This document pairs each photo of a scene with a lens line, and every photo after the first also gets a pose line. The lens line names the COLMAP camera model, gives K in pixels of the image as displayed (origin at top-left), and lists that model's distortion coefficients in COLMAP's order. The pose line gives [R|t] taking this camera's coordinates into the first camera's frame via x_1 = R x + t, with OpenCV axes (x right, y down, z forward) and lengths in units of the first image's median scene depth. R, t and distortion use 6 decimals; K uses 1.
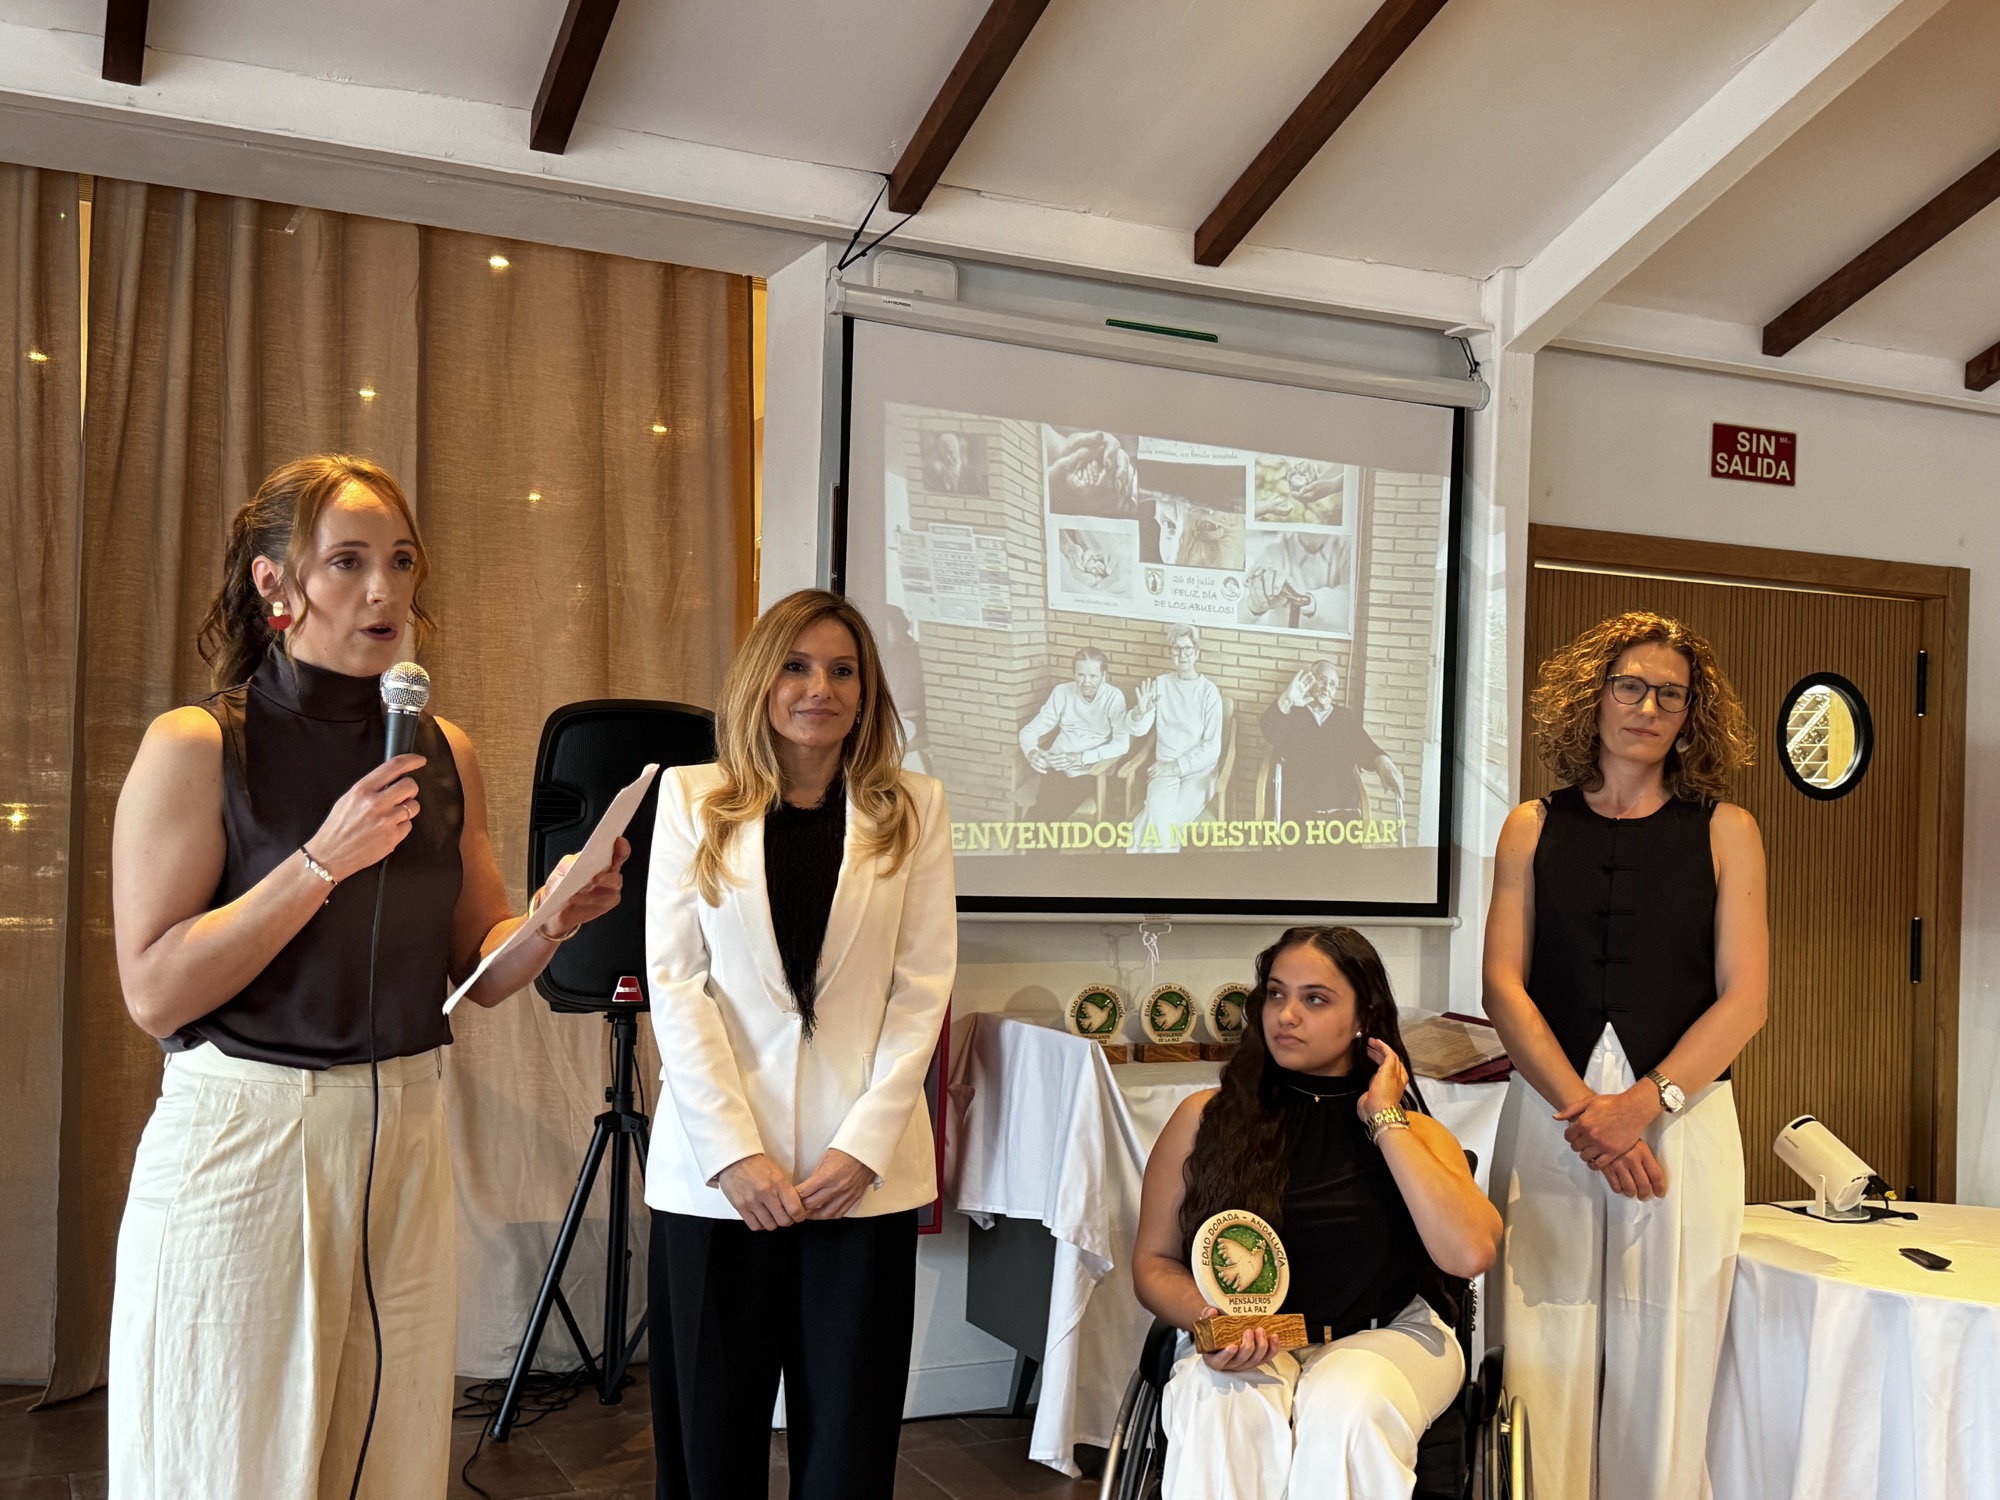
lens RADIAL K [[2067.6, 0, 1014.0], [0, 2067.6, 769.8], [0, 0, 1]] dist [0.093482, 0.000000]
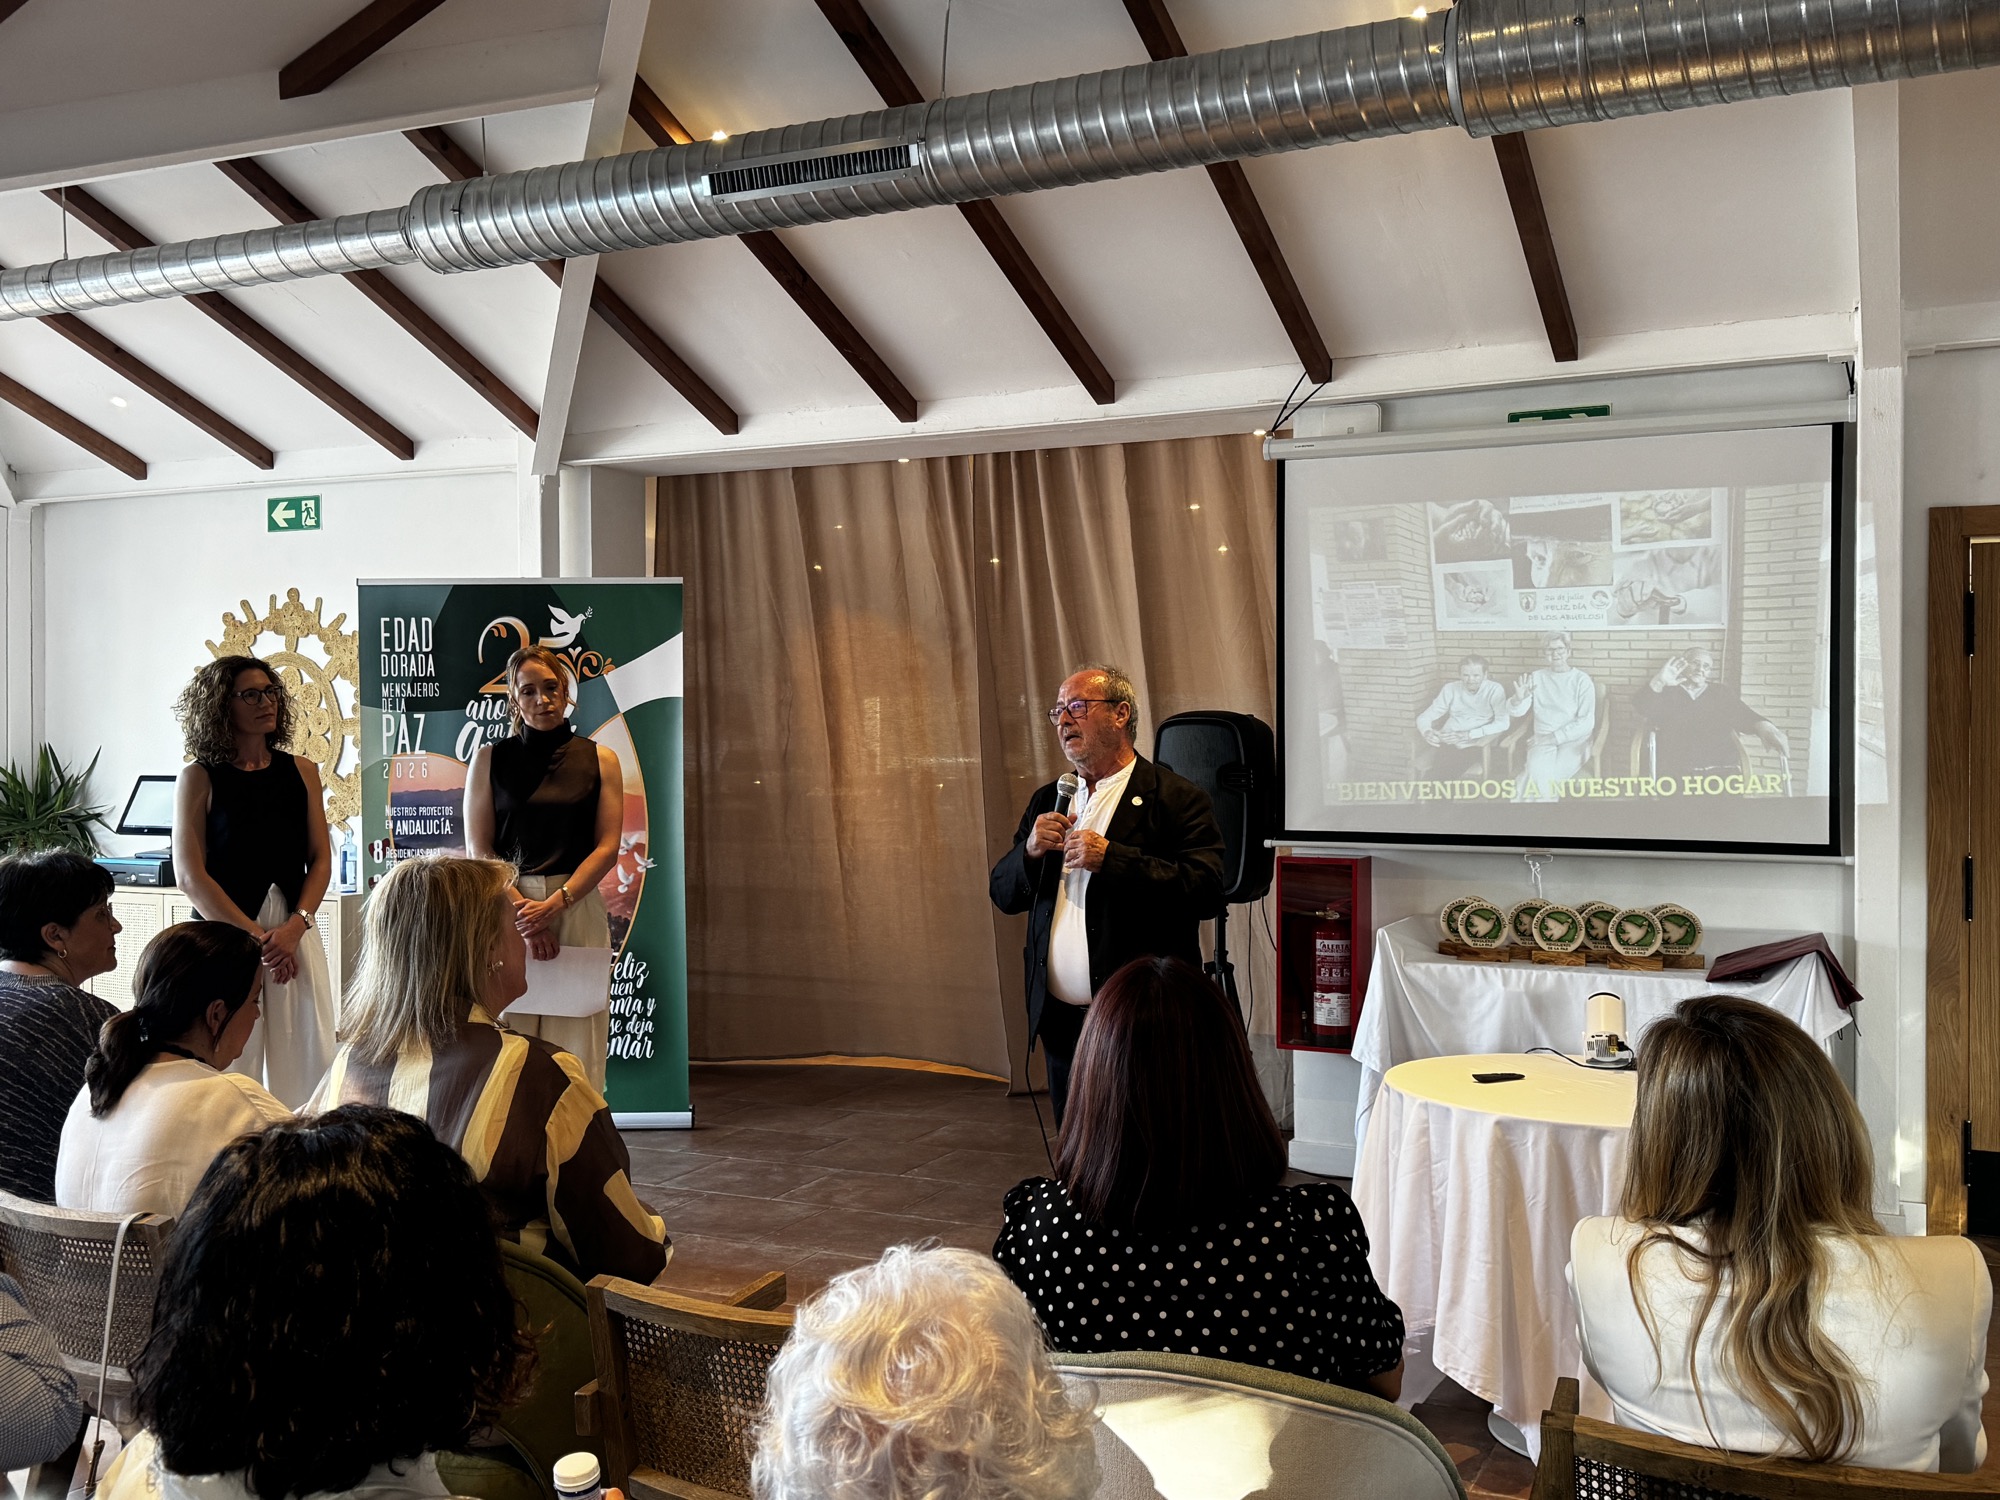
lens RADIAL K [[1797.7, 0, 992.3], [0, 1797.7, 769.4], [0, 0, 1]] dist [0.046667, -0.067747]
pose [[0.620599, -0.022001, -0.783820, 0.777432], [0.029503, 0.999554, -0.004697, 0.013884], [0.783573, -0.020210, 0.620971, -0.011161]]
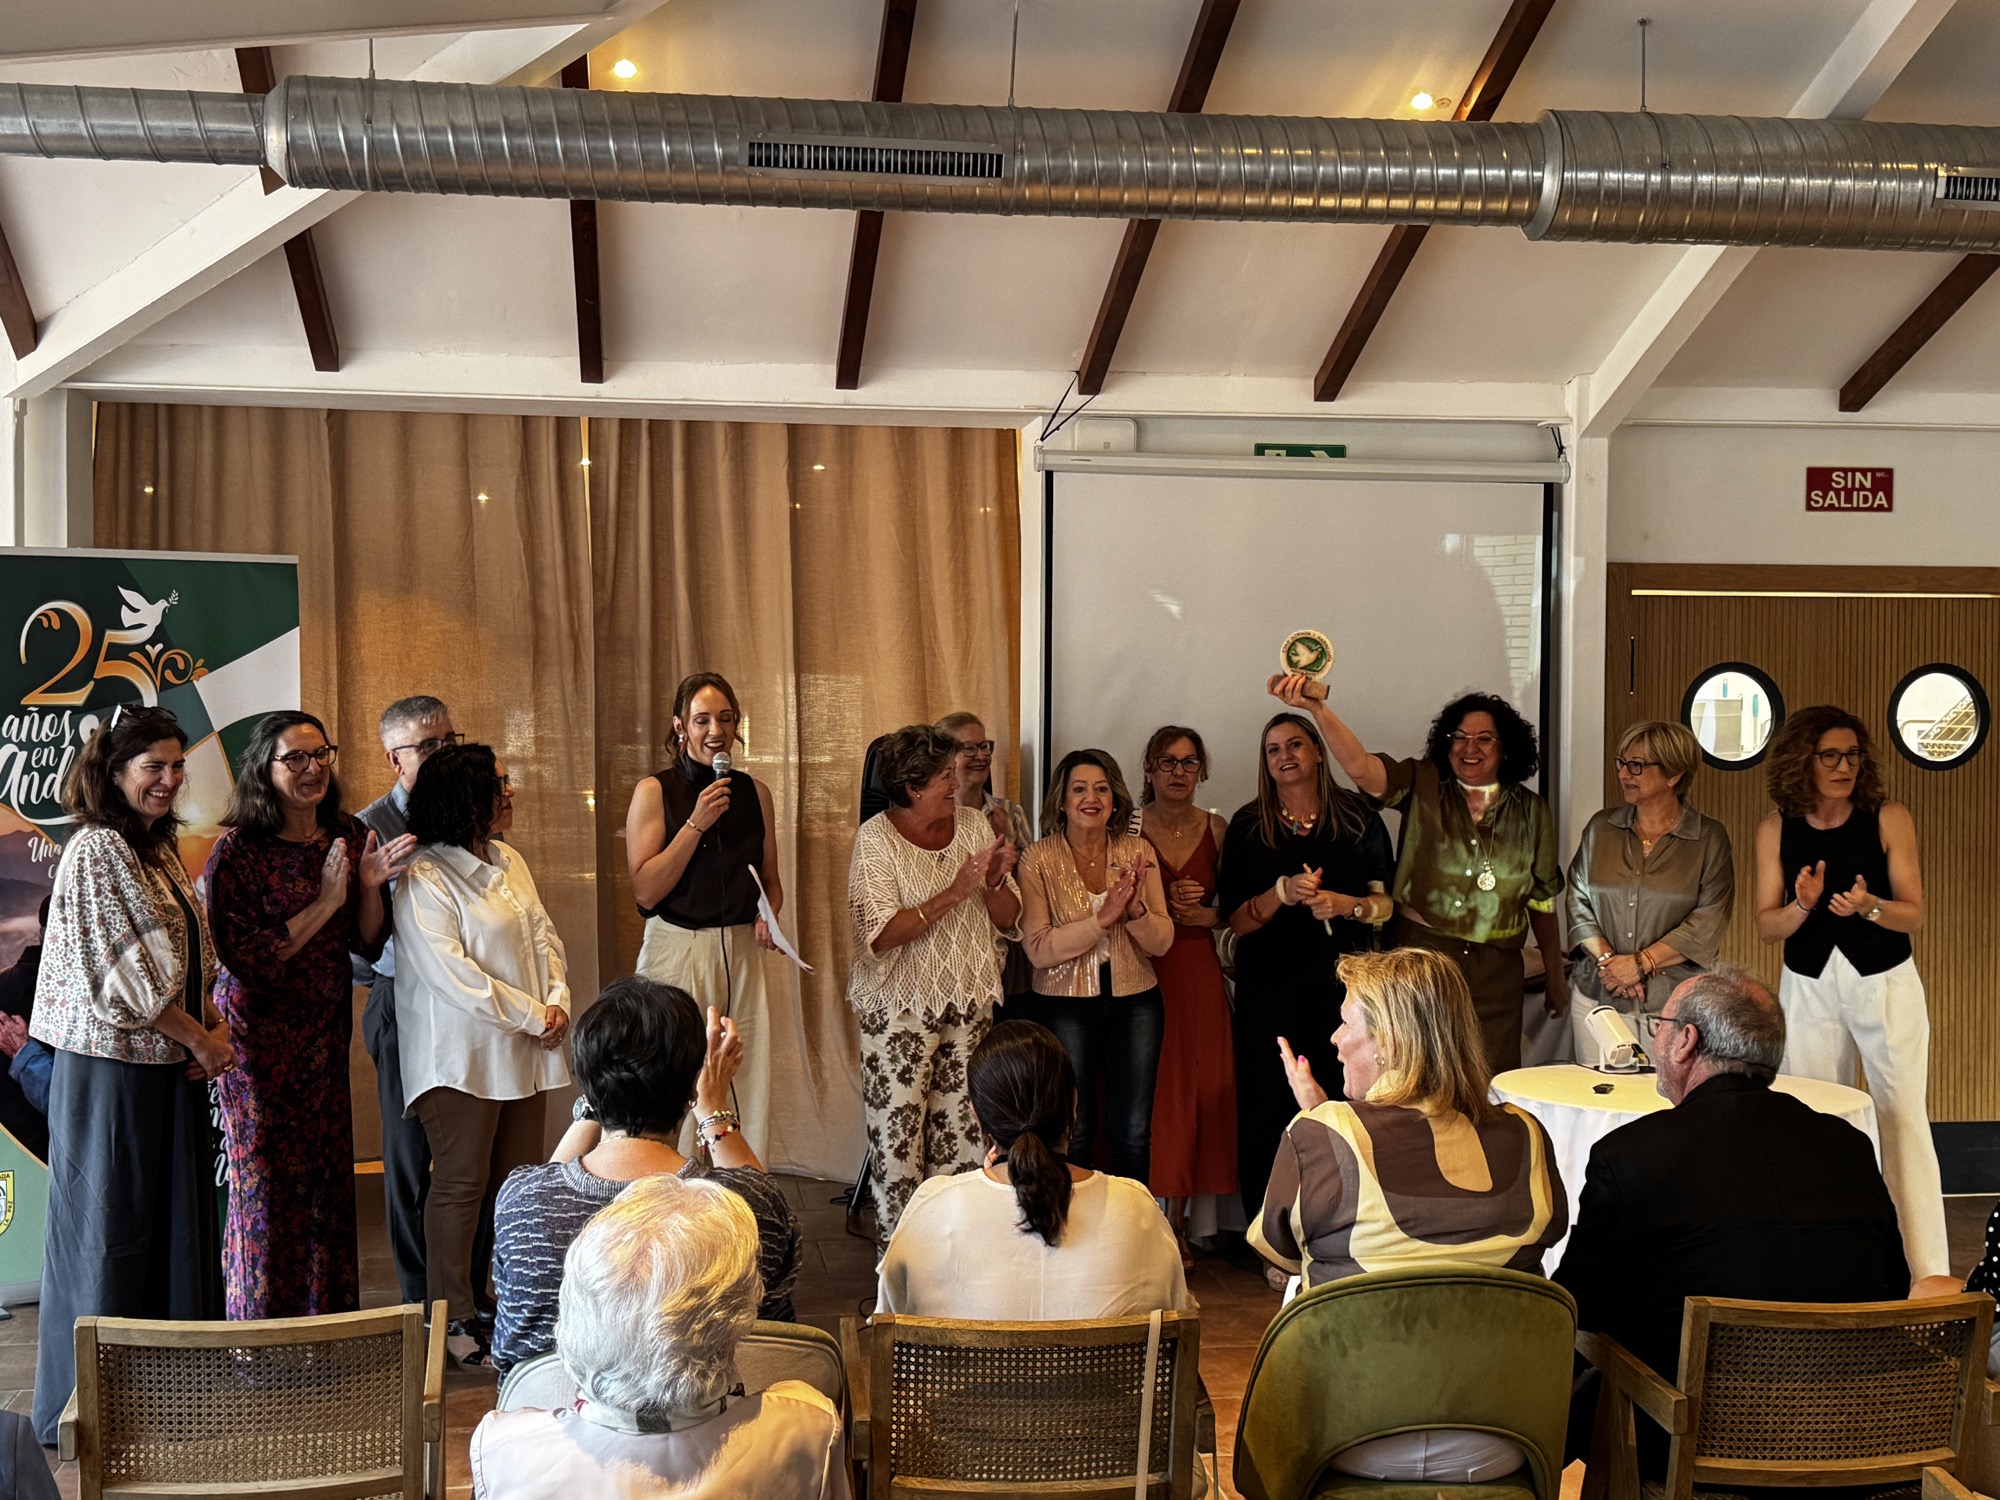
lens RADIAL K [[2286.7, 0, 967.9], [0, 2286.7, 789.6], [0, 0, 1]] dist [0.068766, 0.000000]
pose [[0.951660, -0.015921, -0.306742, 0.334120], [0.028804, 0.998881, 0.037519, -0.050203], [0.305801, -0.044541, 0.951053, -0.532883]]
